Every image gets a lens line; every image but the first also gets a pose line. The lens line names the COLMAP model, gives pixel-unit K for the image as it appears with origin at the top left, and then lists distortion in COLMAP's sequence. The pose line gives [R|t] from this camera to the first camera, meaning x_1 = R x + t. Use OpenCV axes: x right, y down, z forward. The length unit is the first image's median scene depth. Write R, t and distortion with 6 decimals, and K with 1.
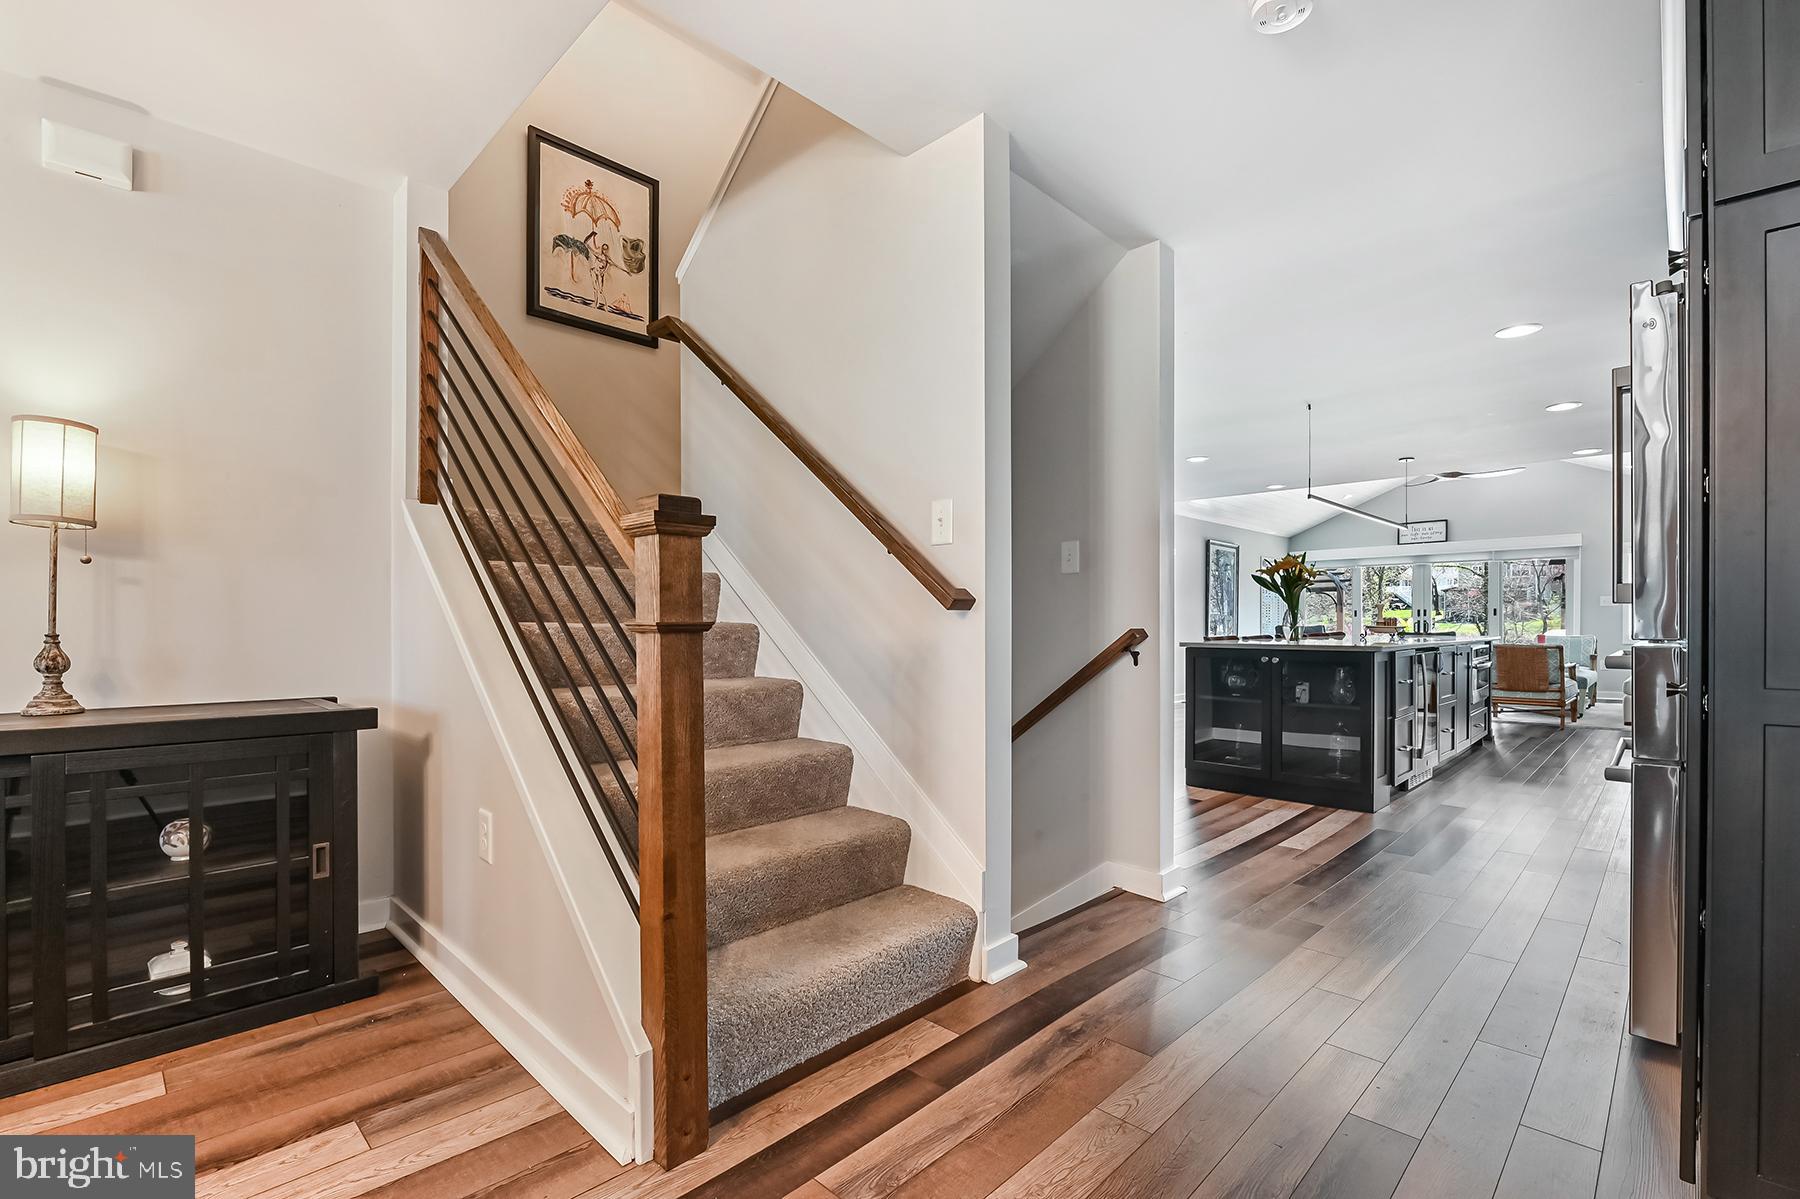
lens RADIAL K [[808.4, 0, 904.2], [0, 808.4, 631.6], [0, 0, 1]] dist [-0.007232, -0.000093]
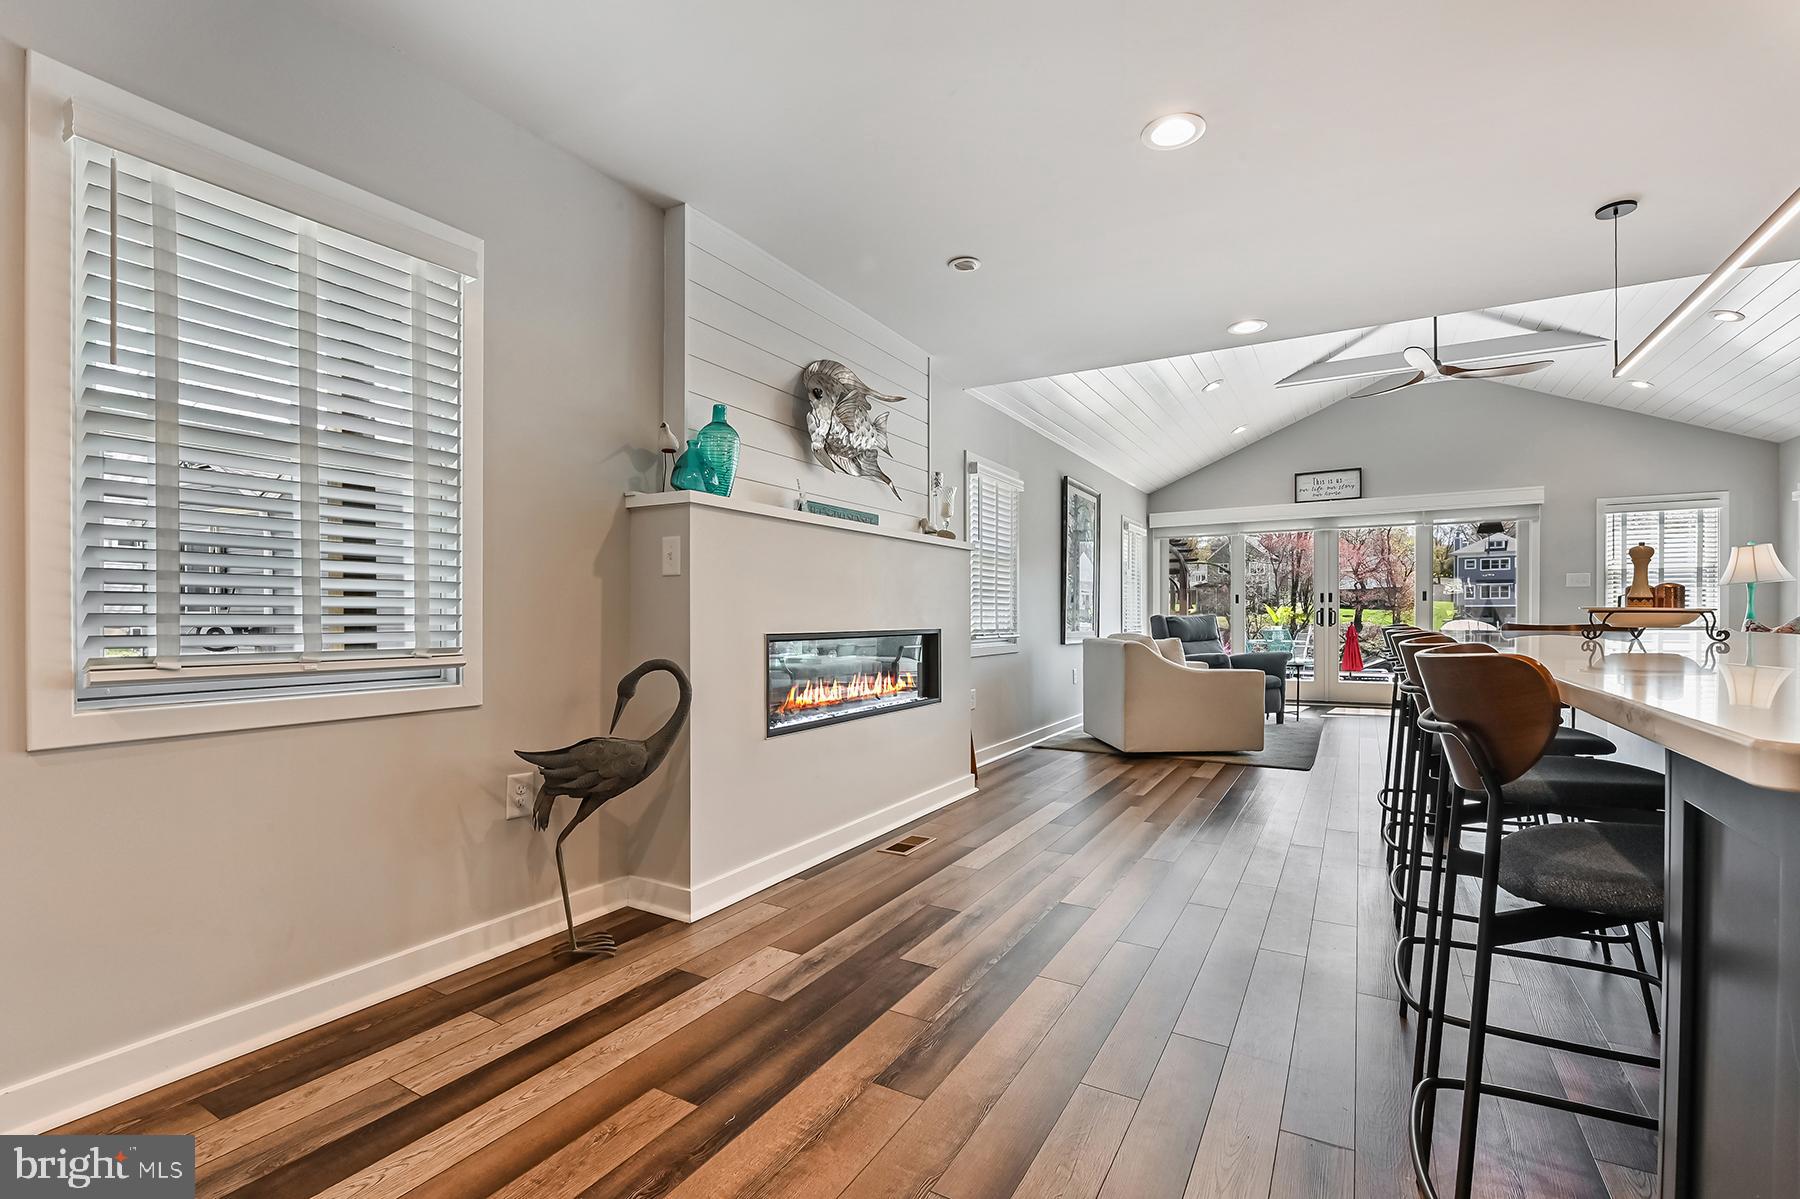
lens RADIAL K [[808.4, 0, 901.5], [0, 808.4, 624.5], [0, 0, 1]] dist [-0.007232, -0.000093]
pose [[0.967998, -0.006680, 0.250870, 0.071599], [0.007406, 0.999971, -0.001948, -0.000323], [-0.250850, 0.003744, 0.968019, 0.309563]]
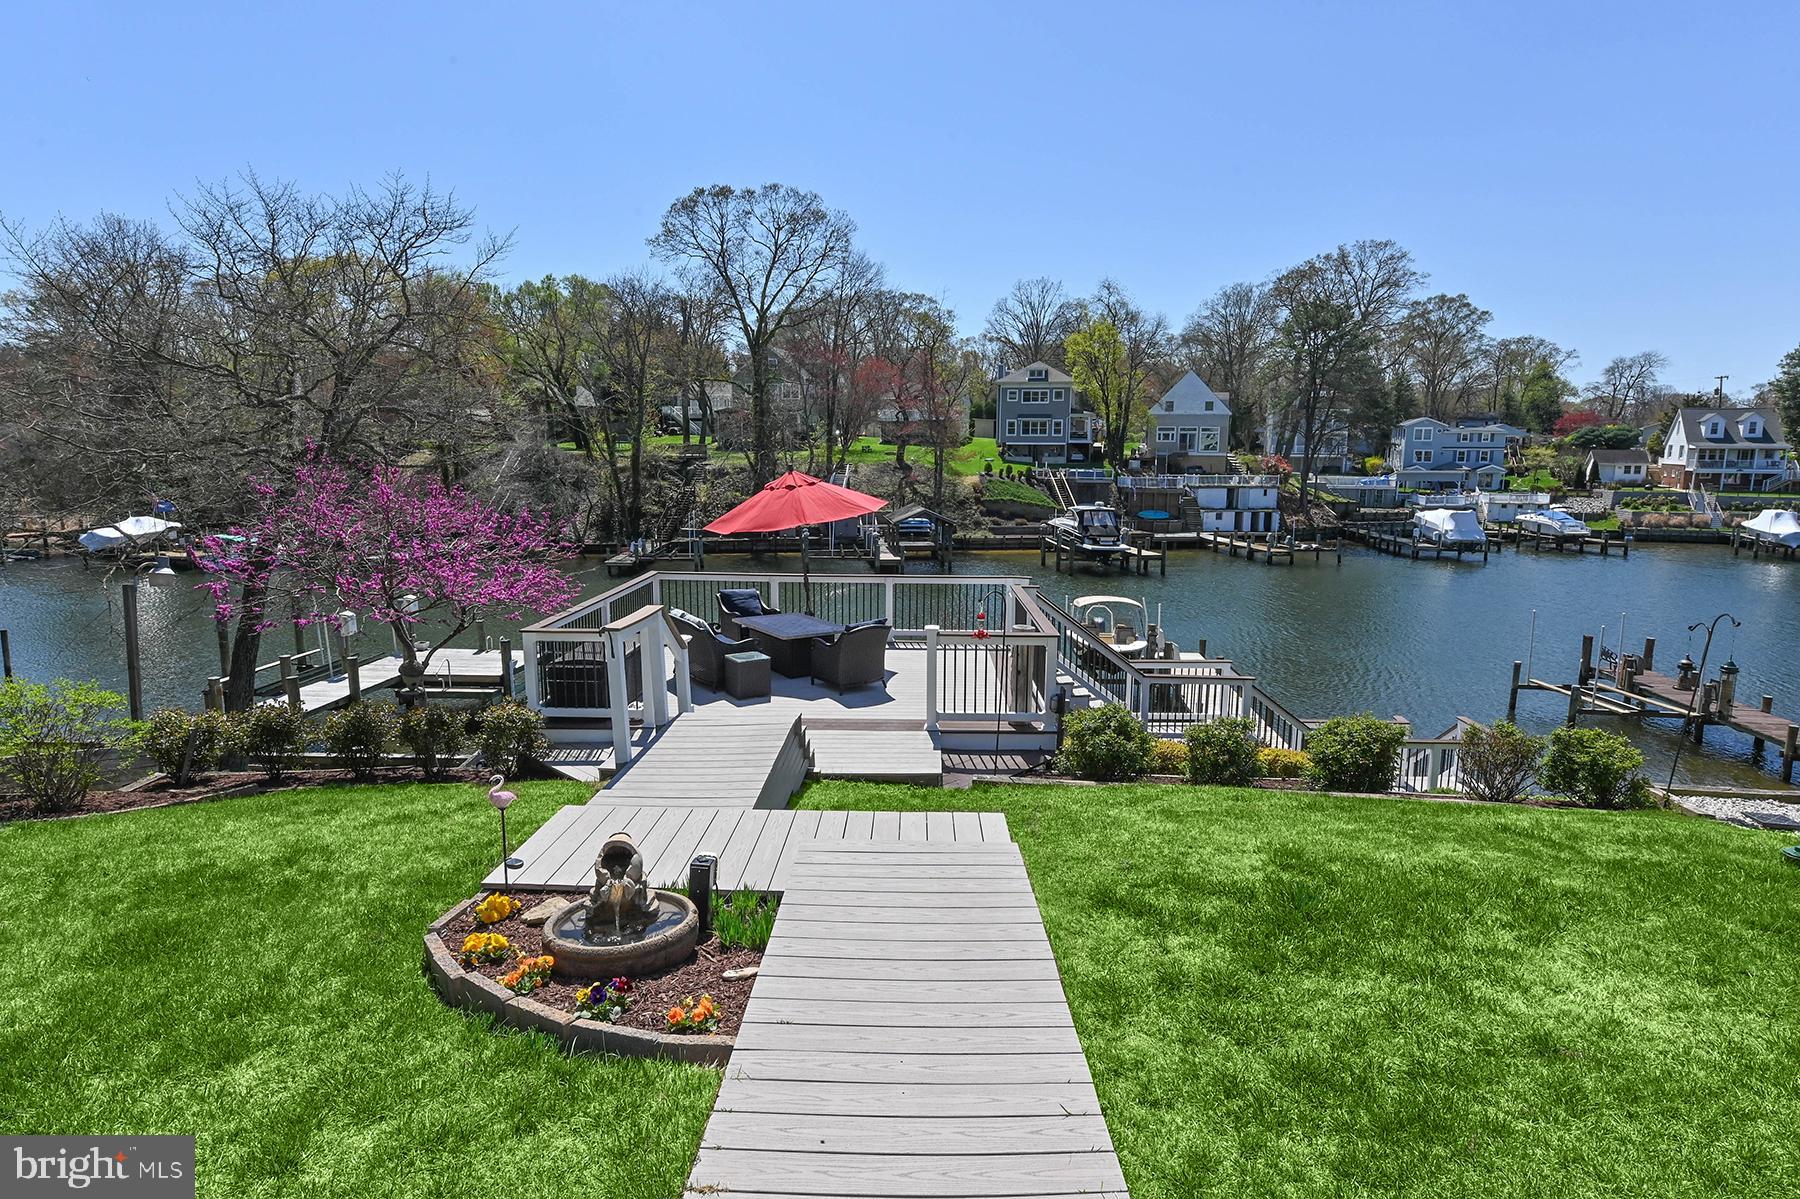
lens RADIAL K [[950.0, 0, 904.8], [0, 950.0, 608.2], [0, 0, 1]] dist [-0.005642, 0.000064]
pose [[0.722829, -0.107781, 0.682569, 0.831719], [0.000848, 0.987899, 0.155095, -0.017325], [-0.691026, -0.111528, 0.714174, 0.988402]]
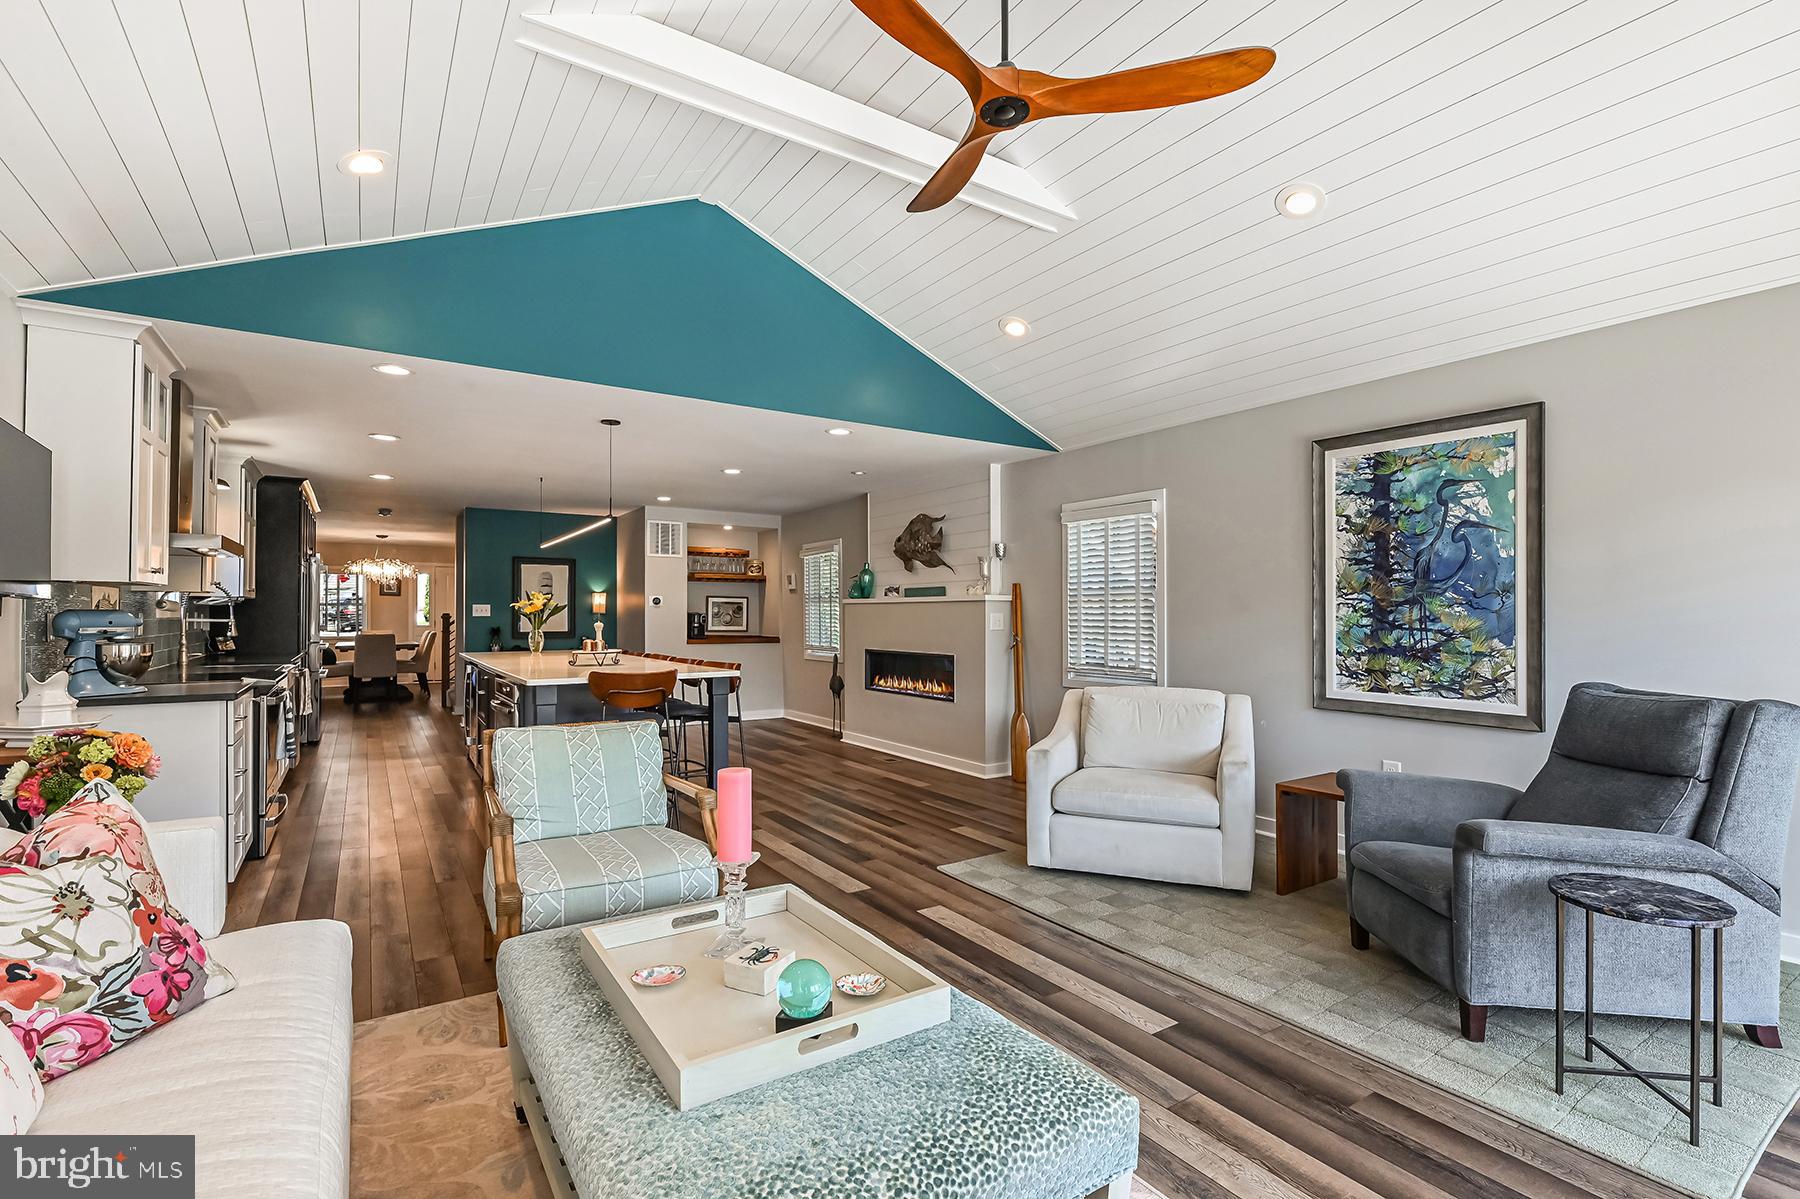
lens RADIAL K [[808.4, 0, 903.8], [0, 808.4, 614.8], [0, 0, 1]] dist [-0.007232, -0.000093]
pose [[-0.213712, -0.001586, -0.976895, 0.573137], [-0.010070, 0.999949, 0.000580, -0.020428], [0.976845, 0.009961, -0.213717, 0.633989]]
